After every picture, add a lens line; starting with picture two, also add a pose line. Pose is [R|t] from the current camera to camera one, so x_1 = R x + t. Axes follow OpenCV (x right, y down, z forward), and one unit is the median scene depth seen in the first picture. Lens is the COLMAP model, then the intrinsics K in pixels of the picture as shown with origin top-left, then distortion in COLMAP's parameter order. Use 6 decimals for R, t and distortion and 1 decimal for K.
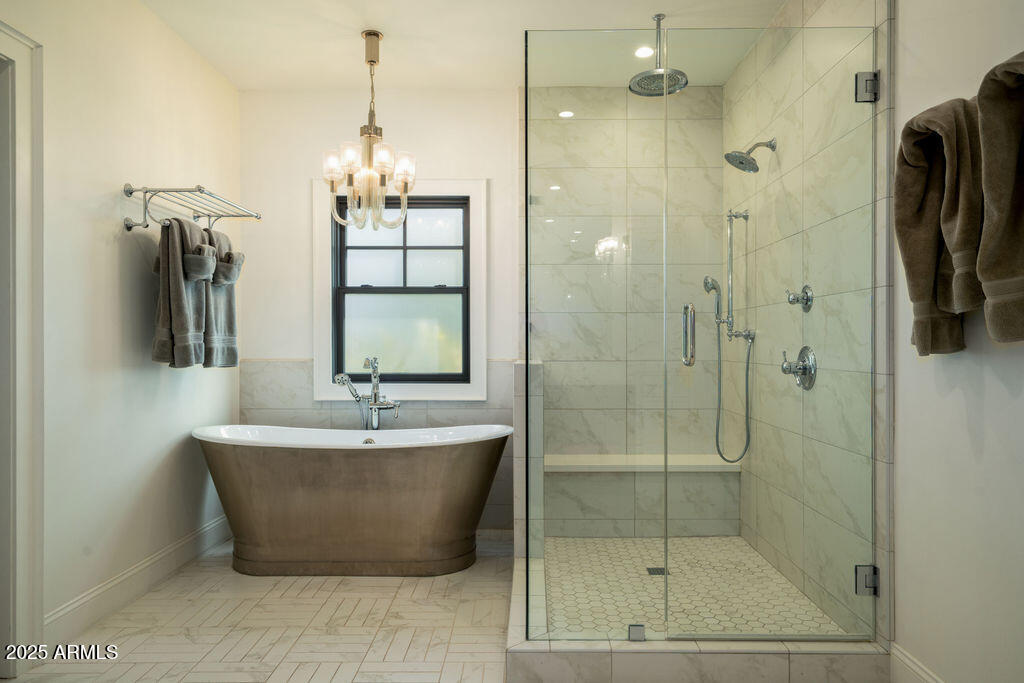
lens RADIAL K [[669.8, 0, 513.7], [0, 669.8, 341.6], [0, 0, 1]] dist [0.011634, 0.003467]
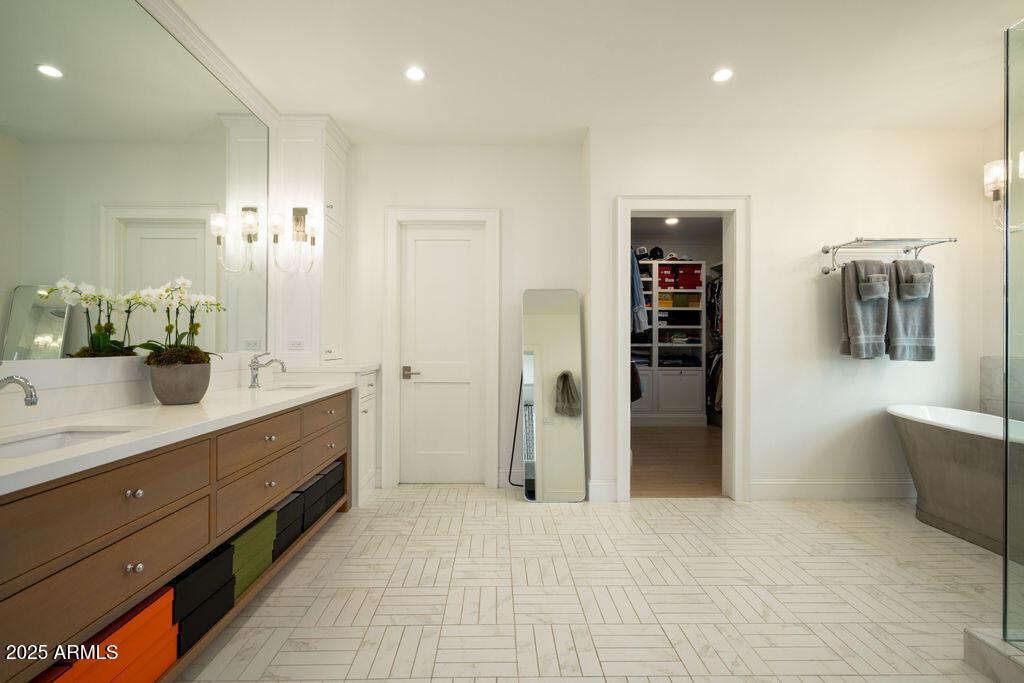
lens RADIAL K [[465.5, 0, 510.8], [0, 465.5, 343.2], [0, 0, 1]] dist [-0.004999, 0.002797]
pose [[0.019429, -0.005993, -0.999793, 0.540683], [-0.001114, 0.999981, -0.006016, 0.010917], [0.999811, 0.001231, 0.019422, 0.206953]]
